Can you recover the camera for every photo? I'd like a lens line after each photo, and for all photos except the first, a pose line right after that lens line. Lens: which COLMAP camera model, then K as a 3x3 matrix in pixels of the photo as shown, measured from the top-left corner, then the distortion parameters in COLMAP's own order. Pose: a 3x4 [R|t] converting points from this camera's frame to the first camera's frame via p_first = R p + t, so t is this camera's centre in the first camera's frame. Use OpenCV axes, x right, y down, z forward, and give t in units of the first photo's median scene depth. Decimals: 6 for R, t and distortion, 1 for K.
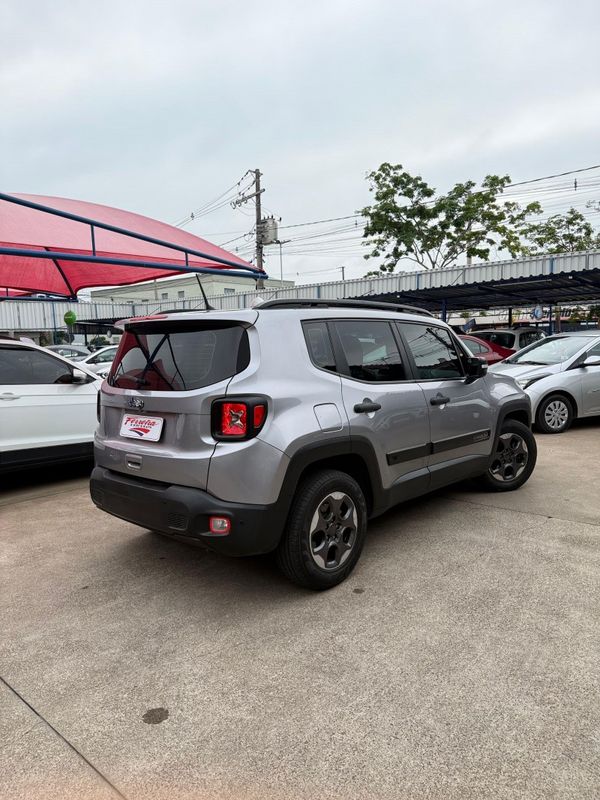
lens RADIAL K [[571.9, 0, 300.0], [0, 571.9, 400.0], [0, 0, 1]] dist [0.183931, -0.379878]
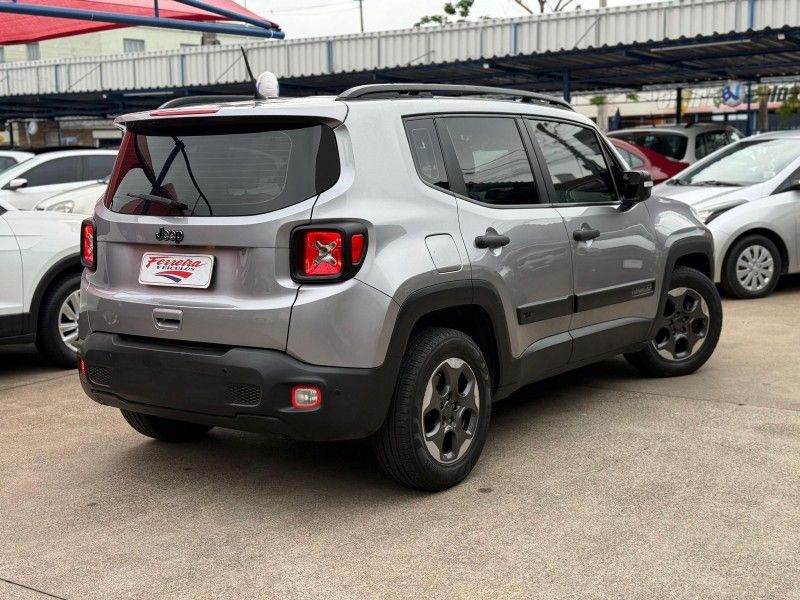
lens RADIAL K [[1144.9, 0, 400.0], [0, 1144.9, 300.0], [0, 0, 1]] dist [0.148142, 0.014429]
pose [[0.993697, -0.013920, 0.111232, -0.145568], [0.010562, 0.999472, 0.030722, 0.039293], [-0.111601, -0.029353, 0.993319, -0.370131]]
